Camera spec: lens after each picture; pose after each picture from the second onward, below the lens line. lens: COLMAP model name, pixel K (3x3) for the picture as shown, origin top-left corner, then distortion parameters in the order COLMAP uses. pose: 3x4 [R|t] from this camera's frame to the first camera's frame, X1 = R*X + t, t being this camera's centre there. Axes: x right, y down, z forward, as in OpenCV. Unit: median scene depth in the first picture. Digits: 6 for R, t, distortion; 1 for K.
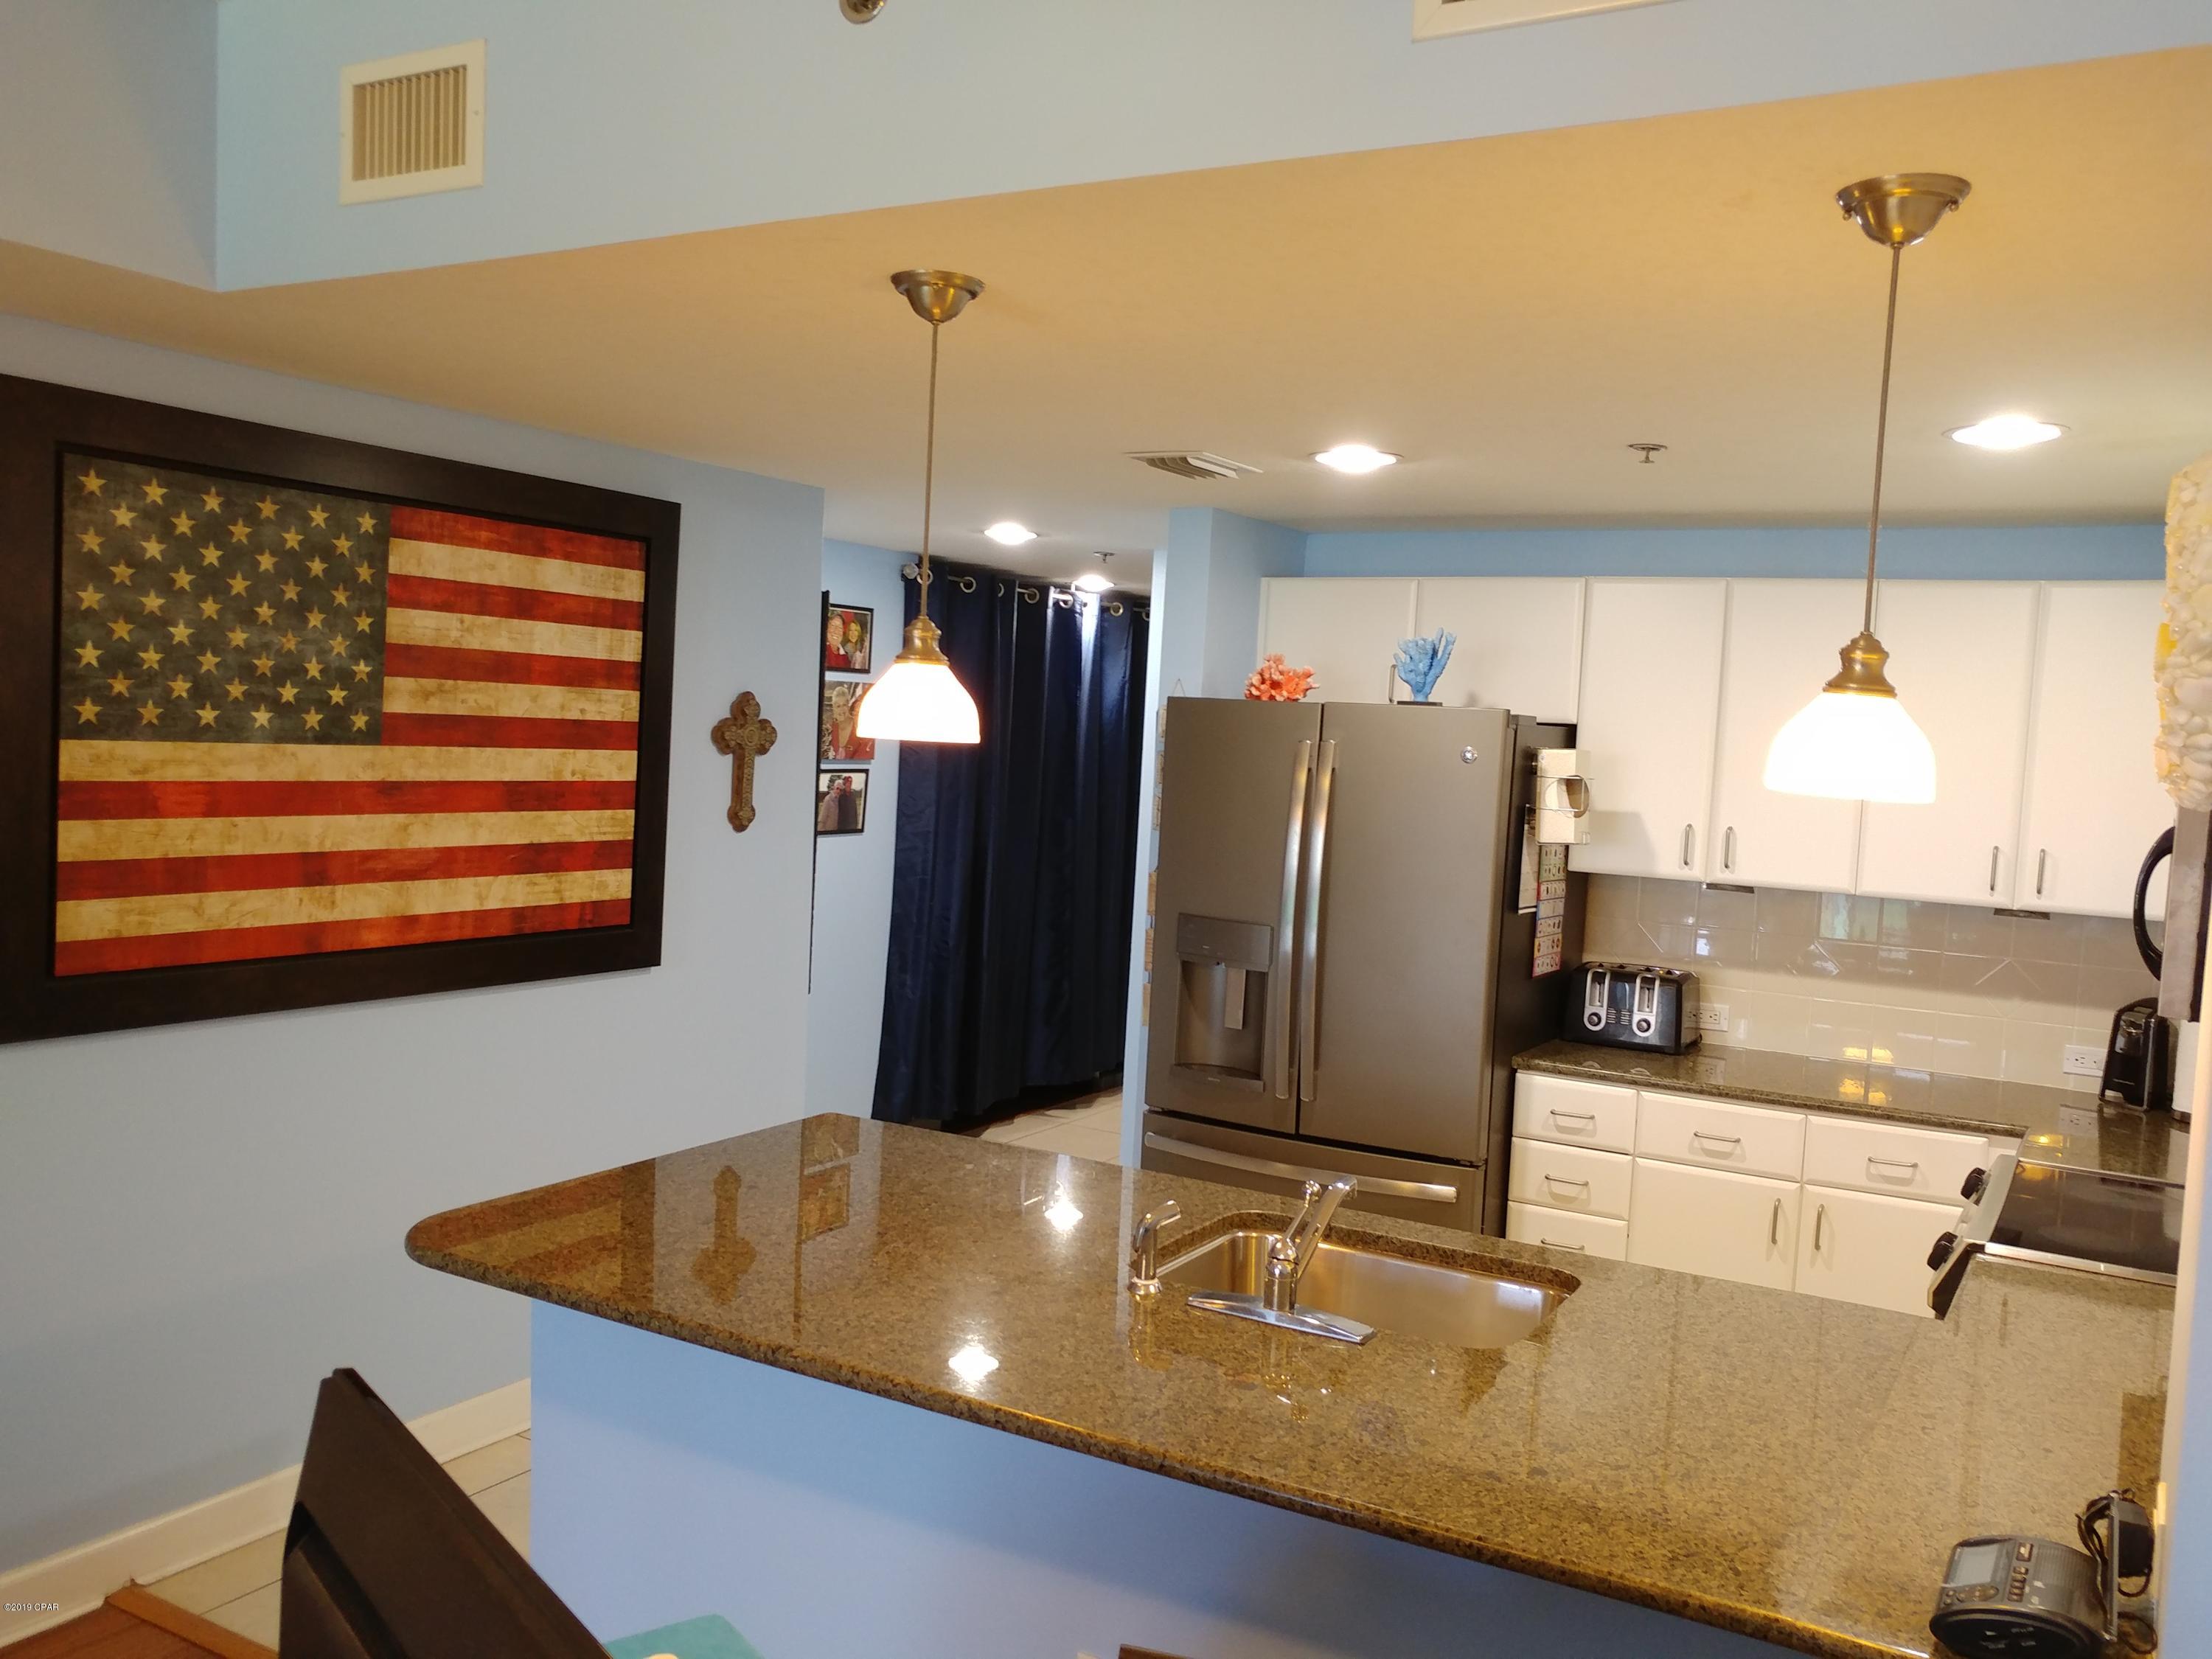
lens RADIAL K [[1821.3, 0, 1112.1], [0, 1821.3, 816.4], [0, 0, 1]] dist [-0.008132, -0.008401]
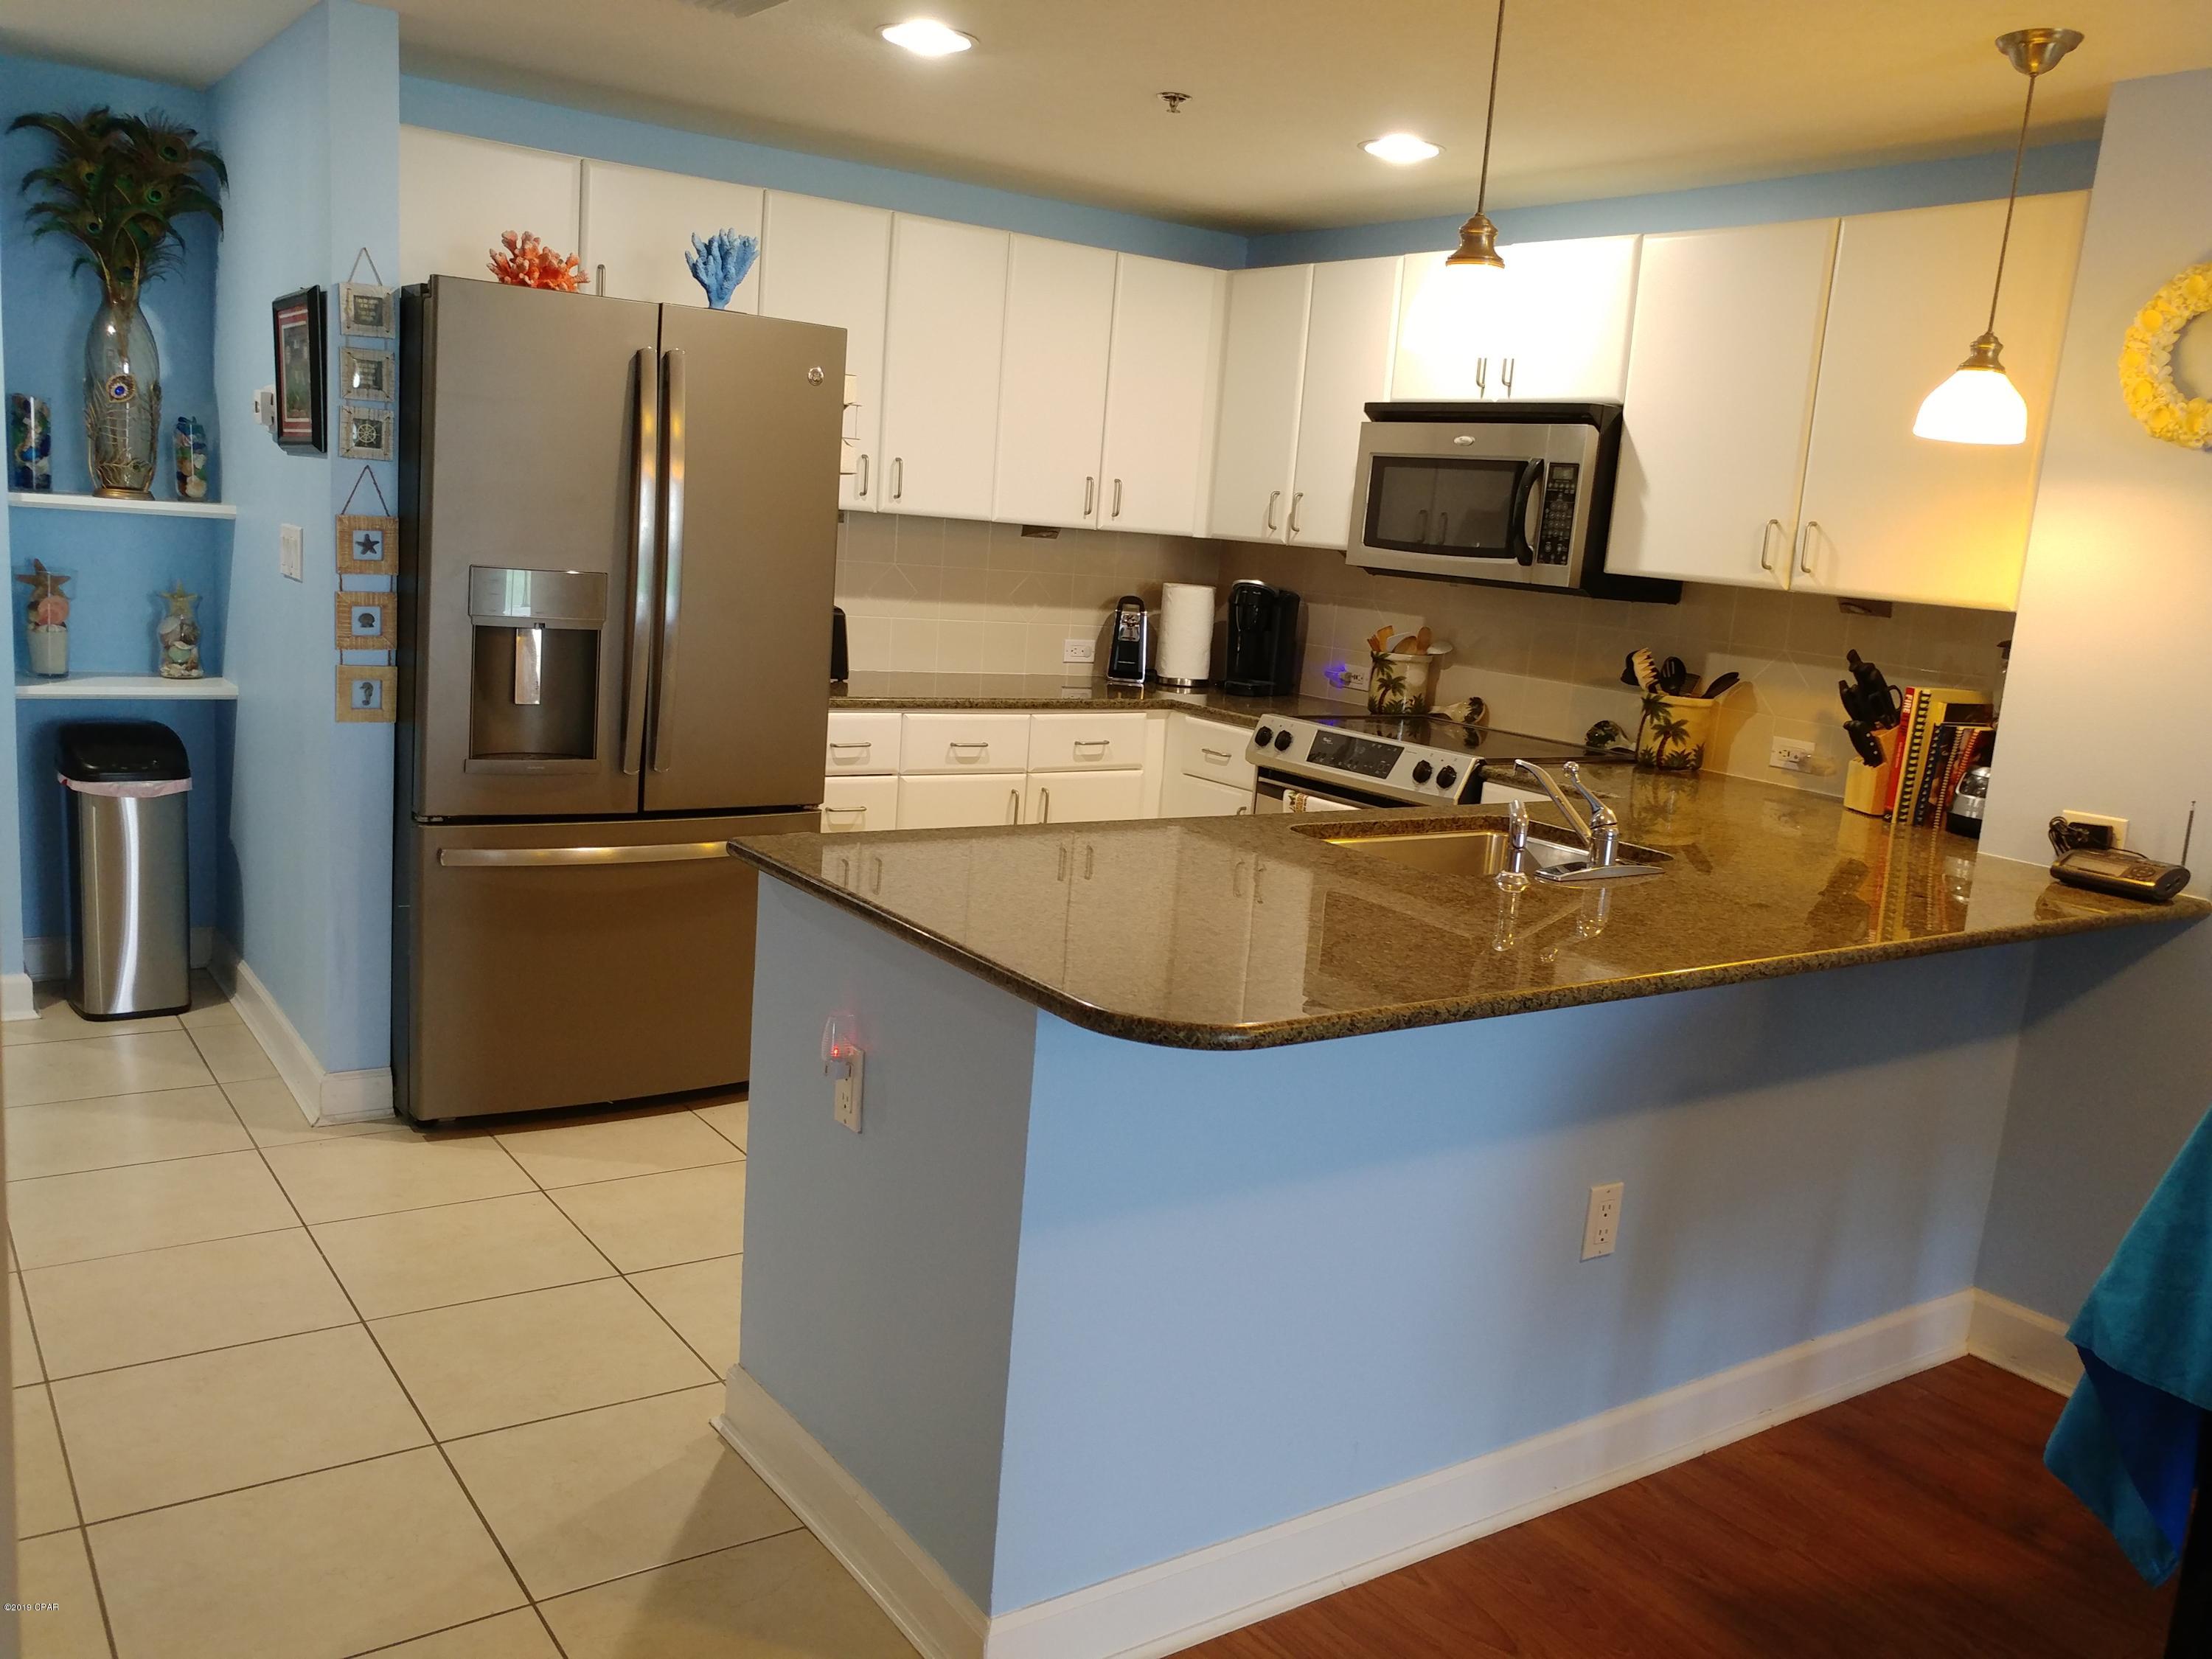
lens RADIAL K [[1808.1, 0, 1169.5], [0, 1808.1, 869.1], [0, 0, 1]] dist [-0.033999, 0.075189]
pose [[0.403387, -0.190460, 0.894988, -0.749347], [-0.010837, 0.977035, 0.212805, 0.017494], [-0.914965, -0.095542, 0.392059, 0.539452]]
